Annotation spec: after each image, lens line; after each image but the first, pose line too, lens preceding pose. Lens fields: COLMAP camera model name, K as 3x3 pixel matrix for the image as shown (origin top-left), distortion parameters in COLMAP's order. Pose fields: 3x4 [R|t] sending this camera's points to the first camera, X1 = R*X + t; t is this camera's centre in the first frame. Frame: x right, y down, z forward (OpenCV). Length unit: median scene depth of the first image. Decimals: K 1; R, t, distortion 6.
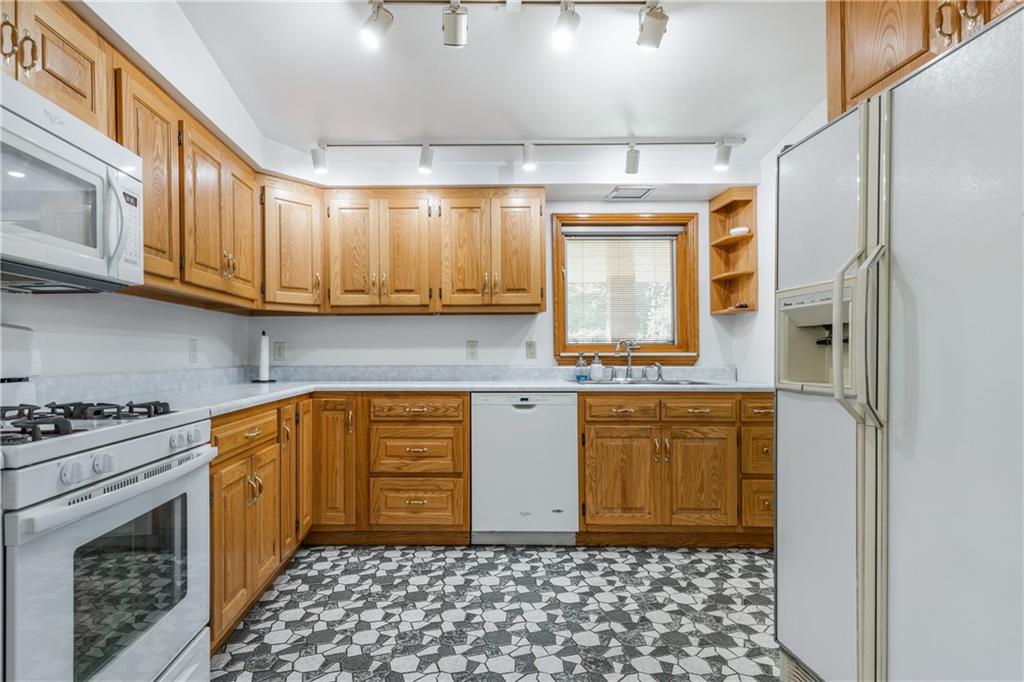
lens RADIAL K [[724.5, 0, 501.1], [0, 724.5, 339.6], [0, 0, 1]] dist [0.049779, 0.002346]
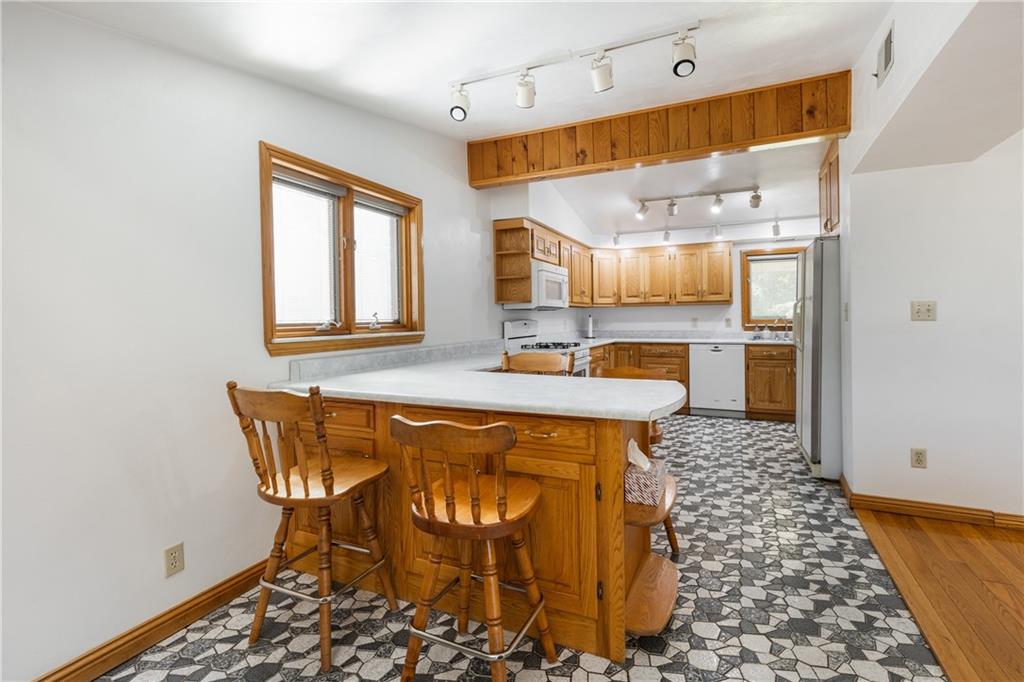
lens RADIAL K [[498.8, 0, 466.3], [0, 498.8, 333.5], [0, 0, 1]] dist [0.011094, -0.003622]
pose [[0.870687, 0.004533, -0.491816, 0.103388], [0.018193, 0.998976, 0.041416, -0.028158], [0.491501, -0.045008, 0.869713, -0.564643]]
